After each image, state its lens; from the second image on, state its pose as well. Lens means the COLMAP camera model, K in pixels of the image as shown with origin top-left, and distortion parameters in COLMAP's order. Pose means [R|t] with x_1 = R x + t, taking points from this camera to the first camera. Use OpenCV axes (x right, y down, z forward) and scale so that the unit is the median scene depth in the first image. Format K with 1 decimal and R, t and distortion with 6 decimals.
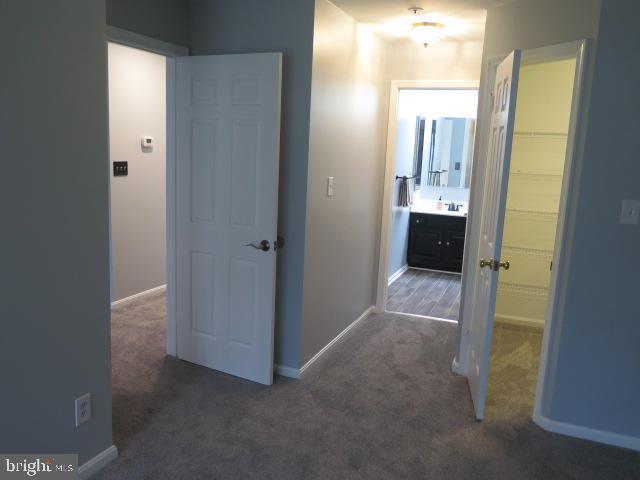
lens RADIAL K [[538.6, 0, 320.9], [0, 538.6, 239.4], [0, 0, 1]] dist [0.002715, 0.001002]
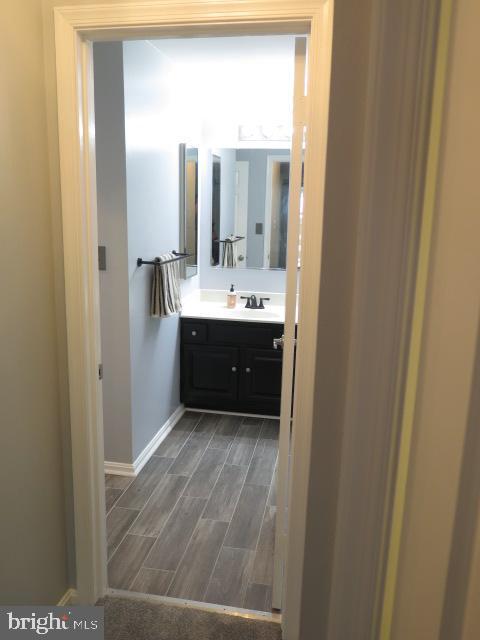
lens RADIAL K [[538.6, 0, 239.0], [0, 538.6, 319.7], [0, 0, 1]] dist [0.002715, 0.001002]
pose [[0.978964, -0.059036, 0.195303, 0.117686], [0.050527, 0.997555, 0.048273, -0.073461], [-0.197676, -0.037389, 0.979554, 0.442491]]
